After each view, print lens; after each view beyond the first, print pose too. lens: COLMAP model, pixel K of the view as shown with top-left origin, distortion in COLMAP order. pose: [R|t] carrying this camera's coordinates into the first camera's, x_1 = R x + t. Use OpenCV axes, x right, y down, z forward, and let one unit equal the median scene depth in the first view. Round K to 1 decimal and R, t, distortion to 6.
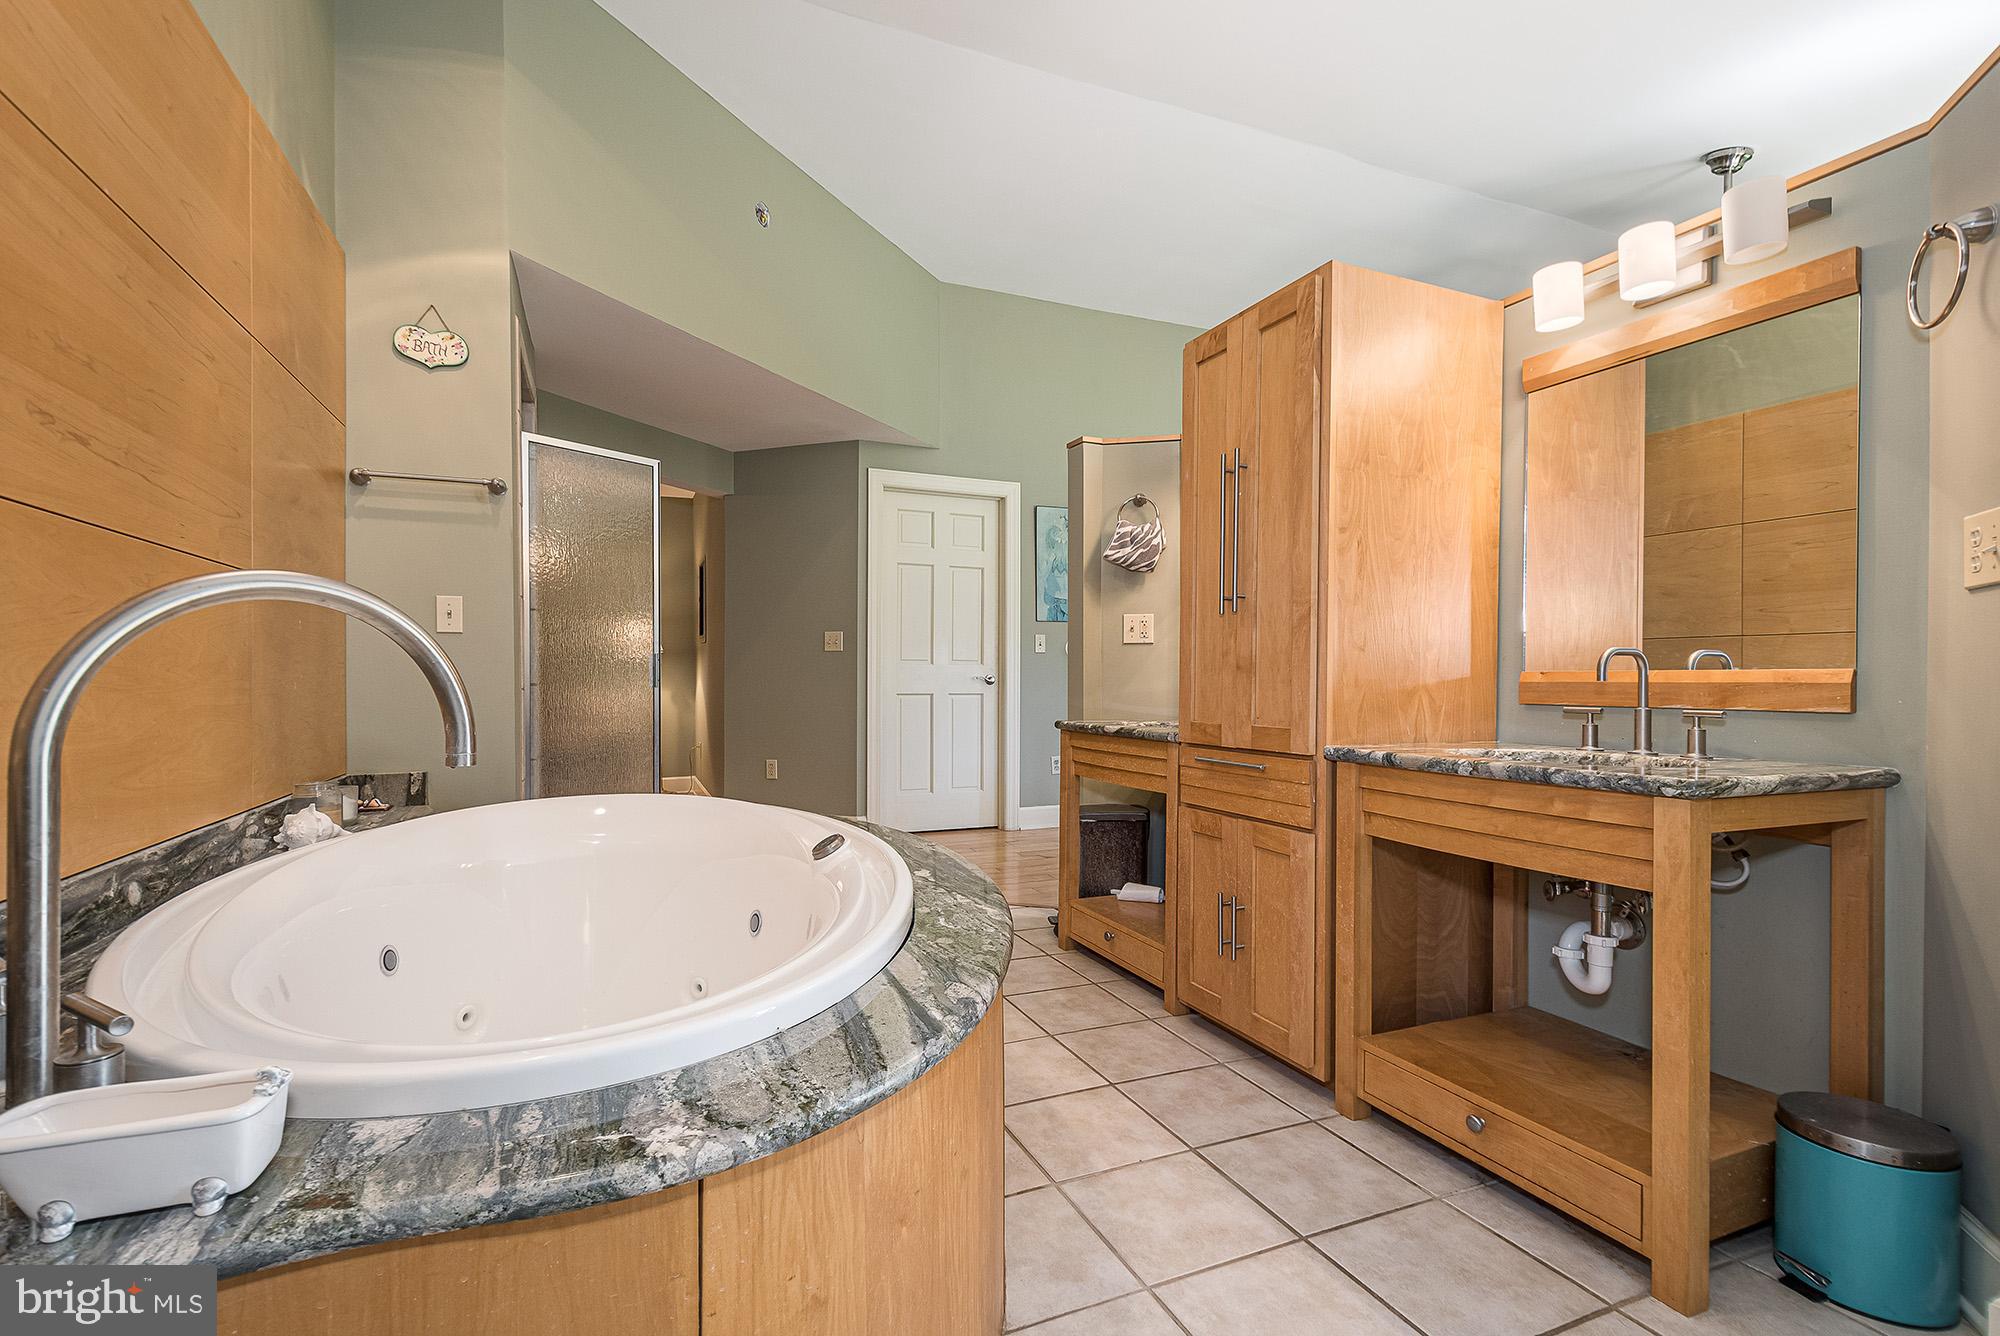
lens RADIAL K [[875.7, 0, 994.7], [0, 875.7, 686.1], [0, 0, 1]] dist [0.012651, -0.000001]
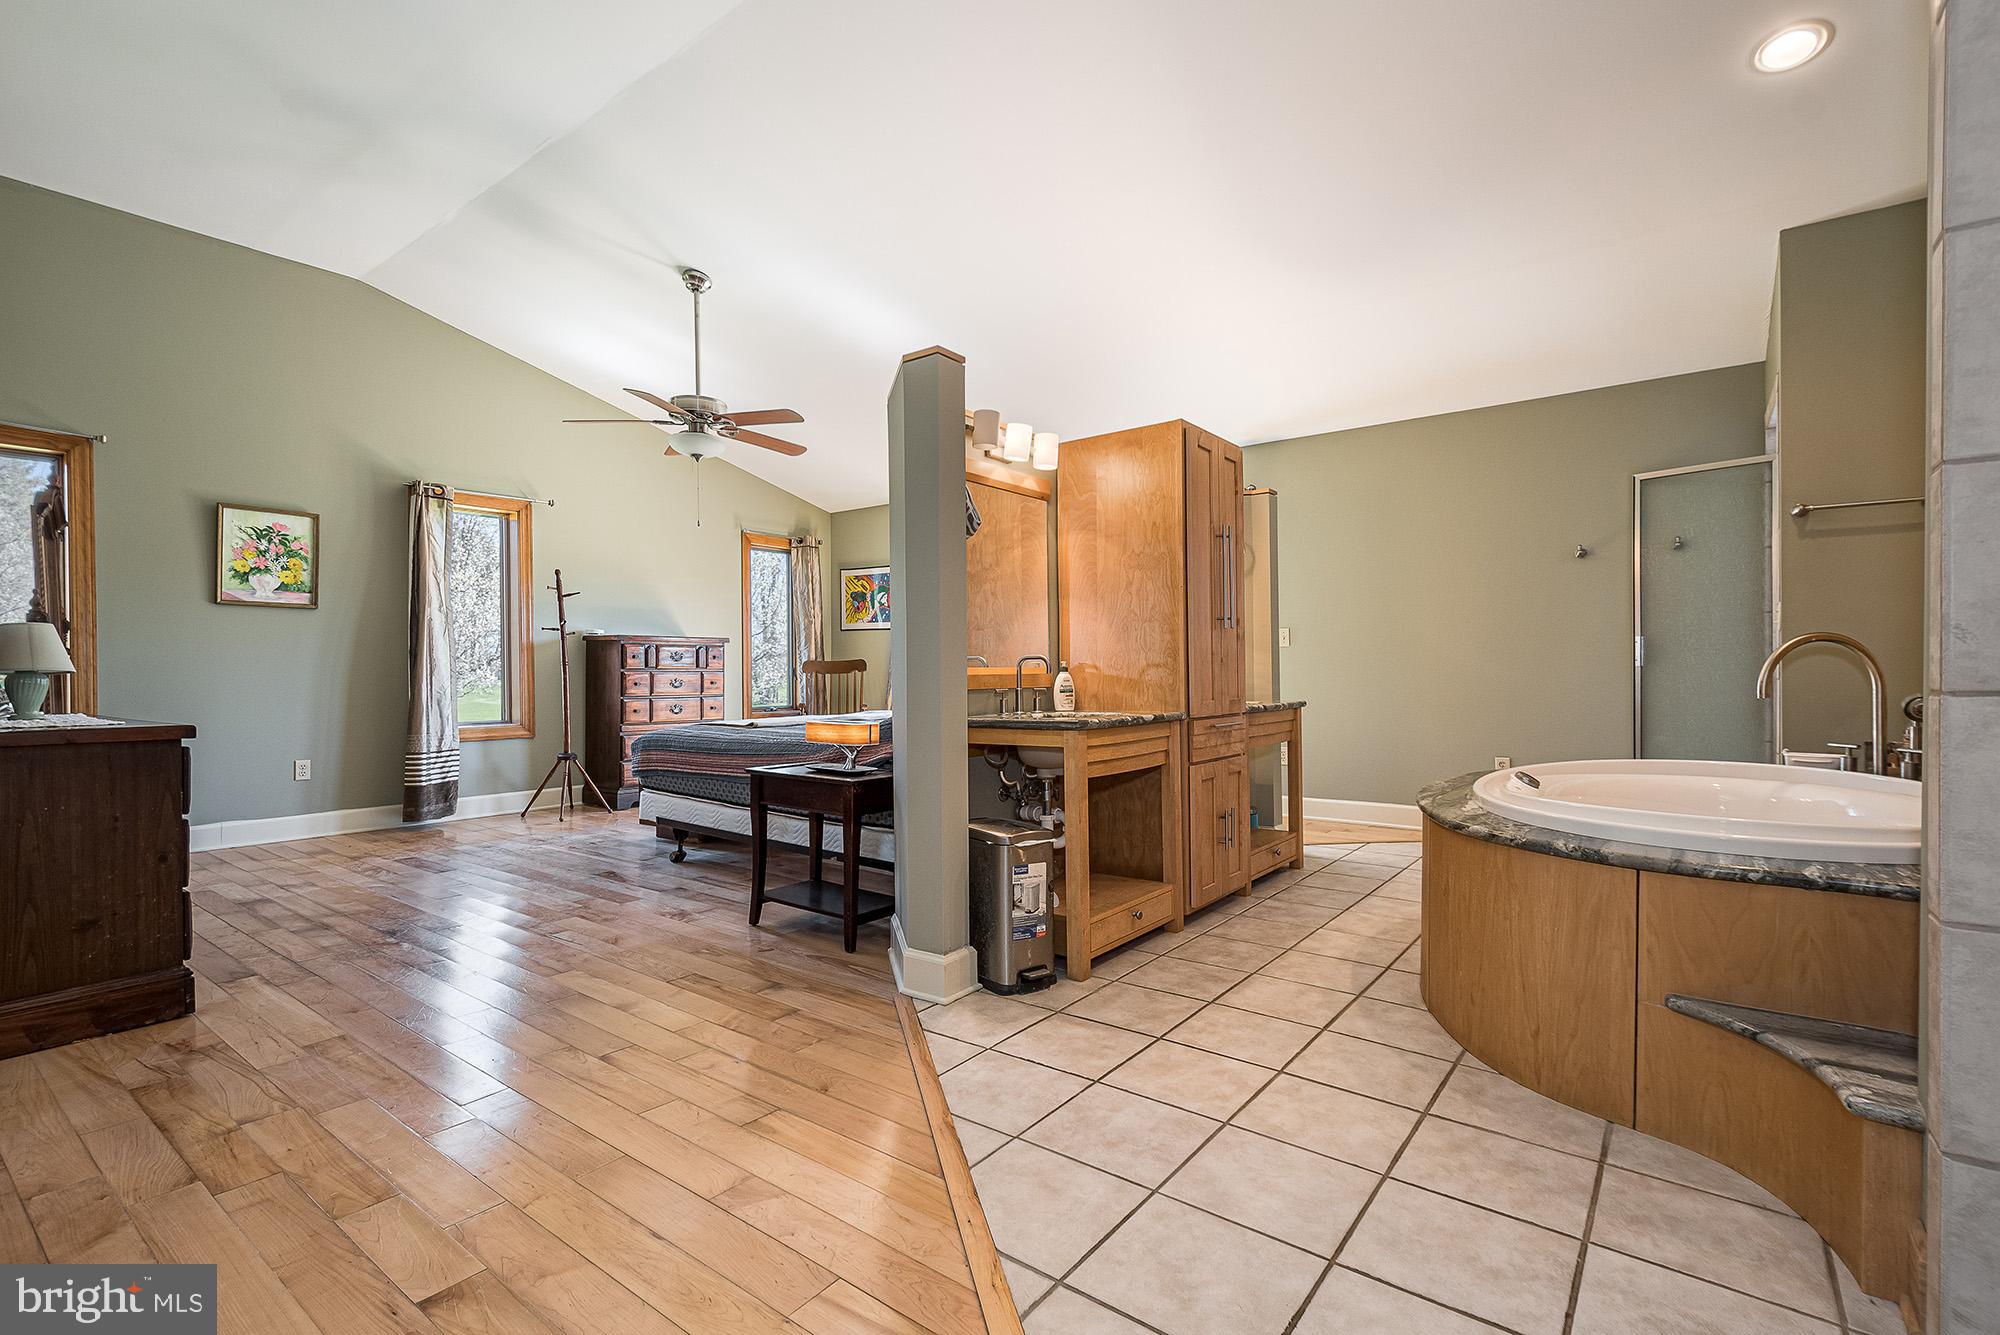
lens RADIAL K [[904.0, 0, 997.2], [0, 904.0, 674.3], [0, 0, 1]] dist [0.045811, -0.000048]
pose [[-0.478461, 0.002892, 0.878104, -0.870487], [0.015070, 0.999874, 0.004918, -0.014325], [-0.877979, 0.015586, -0.478445, 1.938084]]
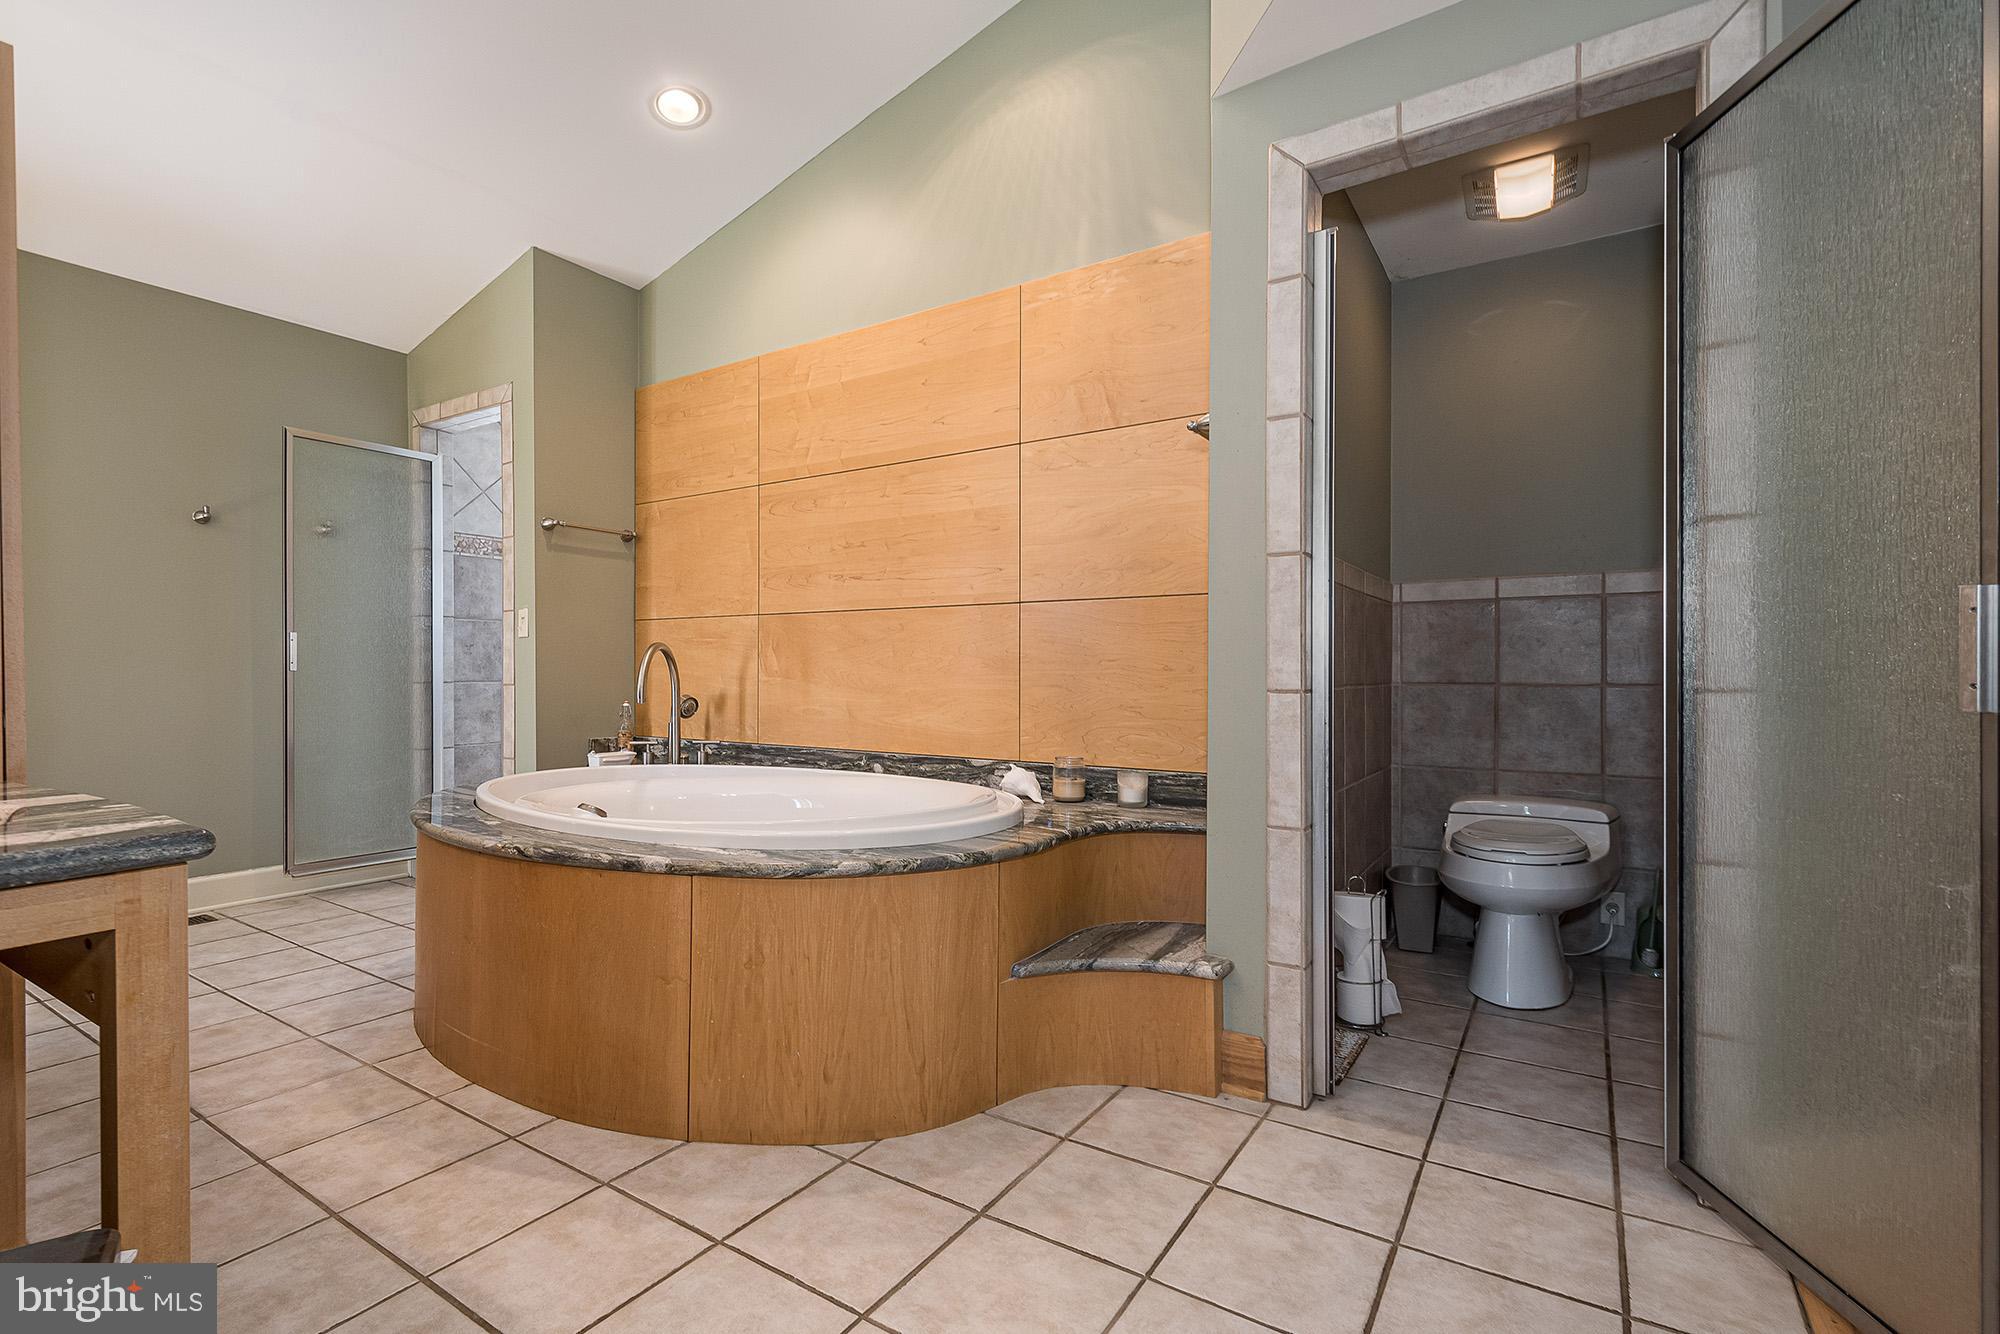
lens RADIAL K [[913.1, 0, 976.5], [0, 913.1, 674.9], [0, 0, 1]] dist [0.022206, -0.000655]
pose [[-0.843537, -0.002799, -0.537064, 0.032198], [-0.007864, 0.999944, 0.007141, -0.013190], [0.537013, 0.010247, -0.843511, 1.779765]]
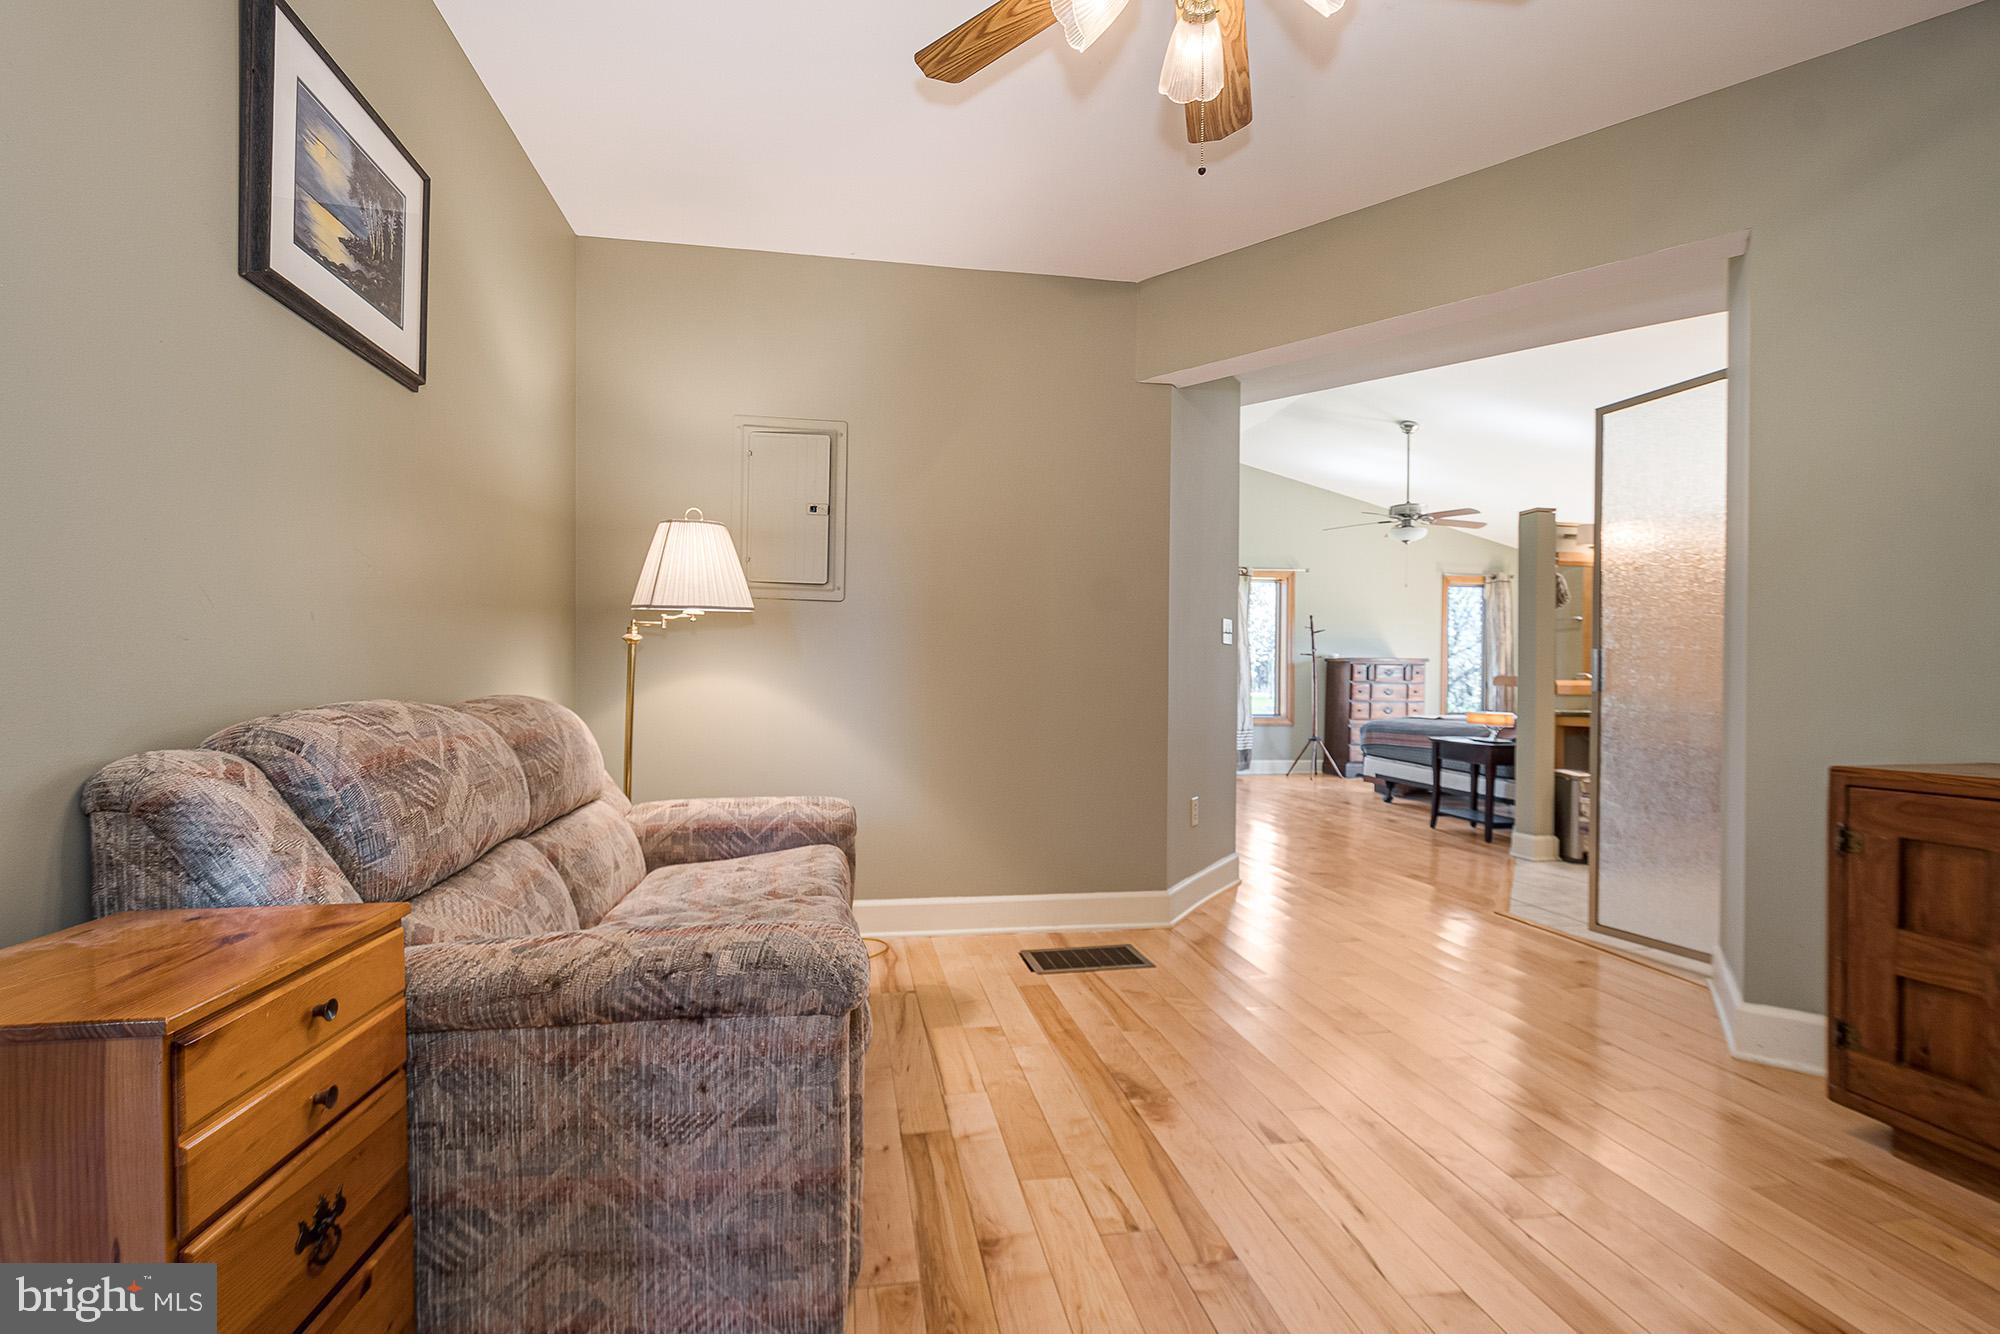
lens RADIAL K [[896.9, 0, 1006.5], [0, 896.9, 693.1], [0, 0, 1]] dist [0.001398, -0.000625]
pose [[0.238892, -0.006646, 0.971023, -2.141767], [0.001757, 0.999978, 0.006412, -0.008242], [-0.971045, 0.000174, 0.238898, 2.149671]]
